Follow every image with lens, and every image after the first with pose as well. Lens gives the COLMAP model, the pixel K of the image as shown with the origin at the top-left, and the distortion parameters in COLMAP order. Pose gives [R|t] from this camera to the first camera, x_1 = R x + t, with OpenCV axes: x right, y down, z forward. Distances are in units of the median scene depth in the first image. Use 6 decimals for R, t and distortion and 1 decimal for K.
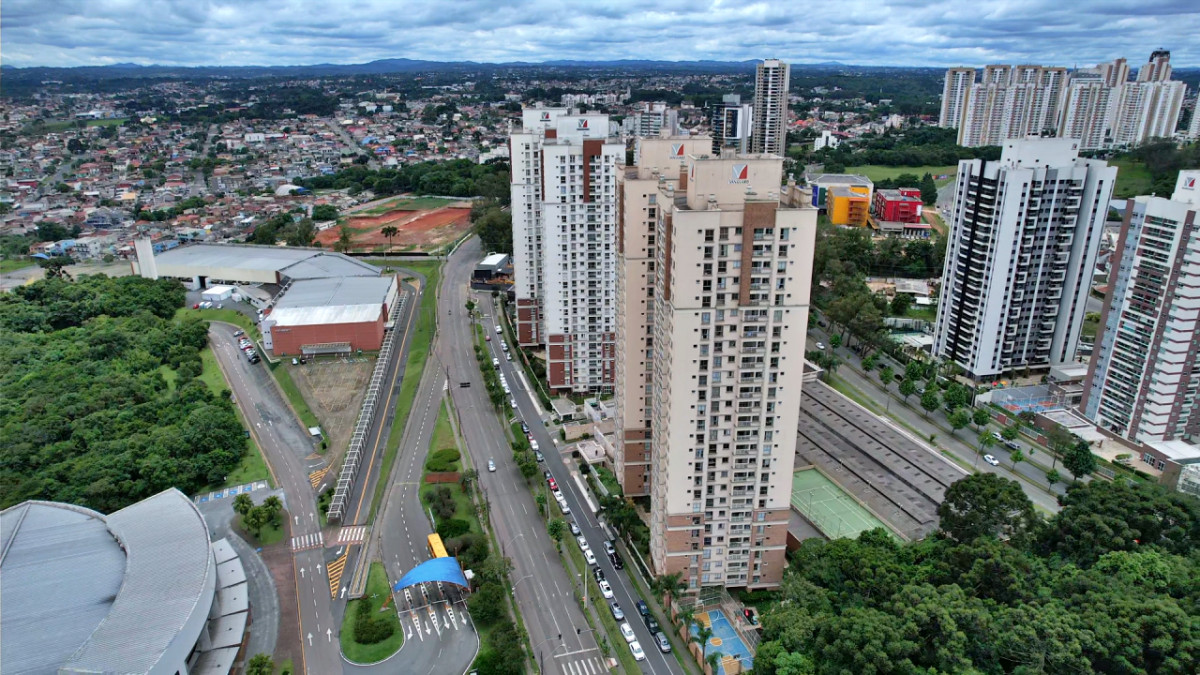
lens RADIAL K [[763.9, 0, 602.2], [0, 763.9, 344.1], [0, 0, 1]] dist [-0.082138, 0.072923]
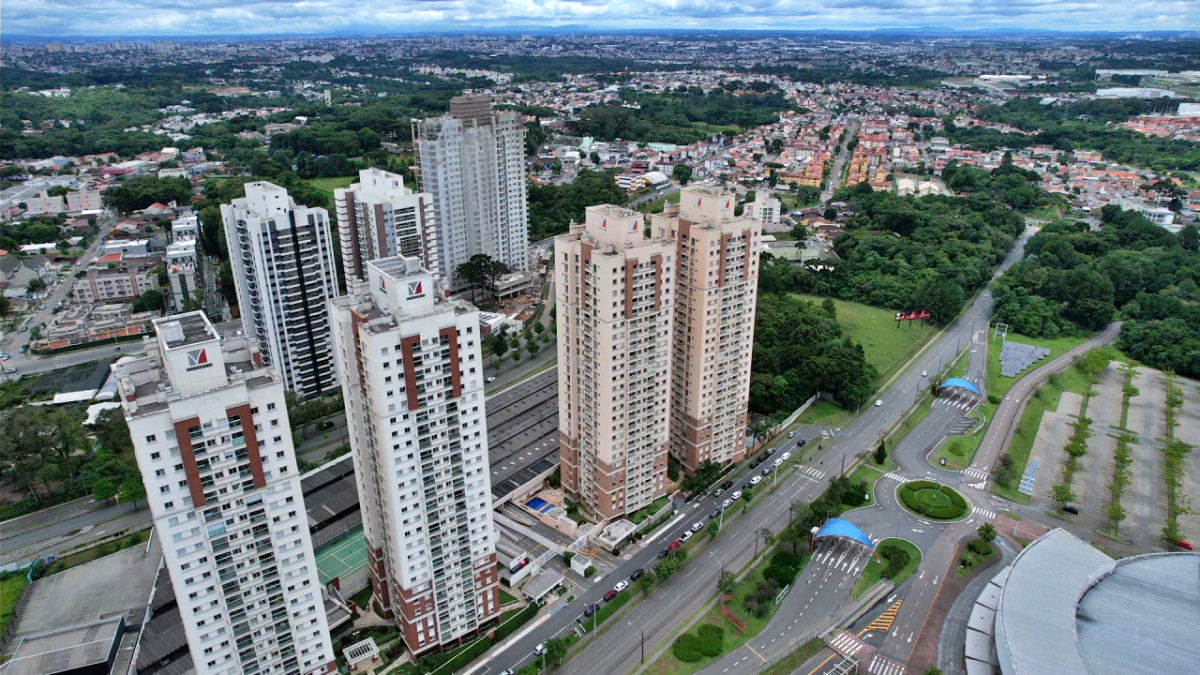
lens RADIAL K [[763.9, 0, 603.7], [0, 763.9, 347.8], [0, 0, 1]] dist [-0.082138, 0.072923]
pose [[-0.516251, -0.330214, 0.790218, -0.659780], [0.302285, 0.793041, 0.528877, -0.541266], [-0.801317, 0.511904, -0.309589, 1.101402]]
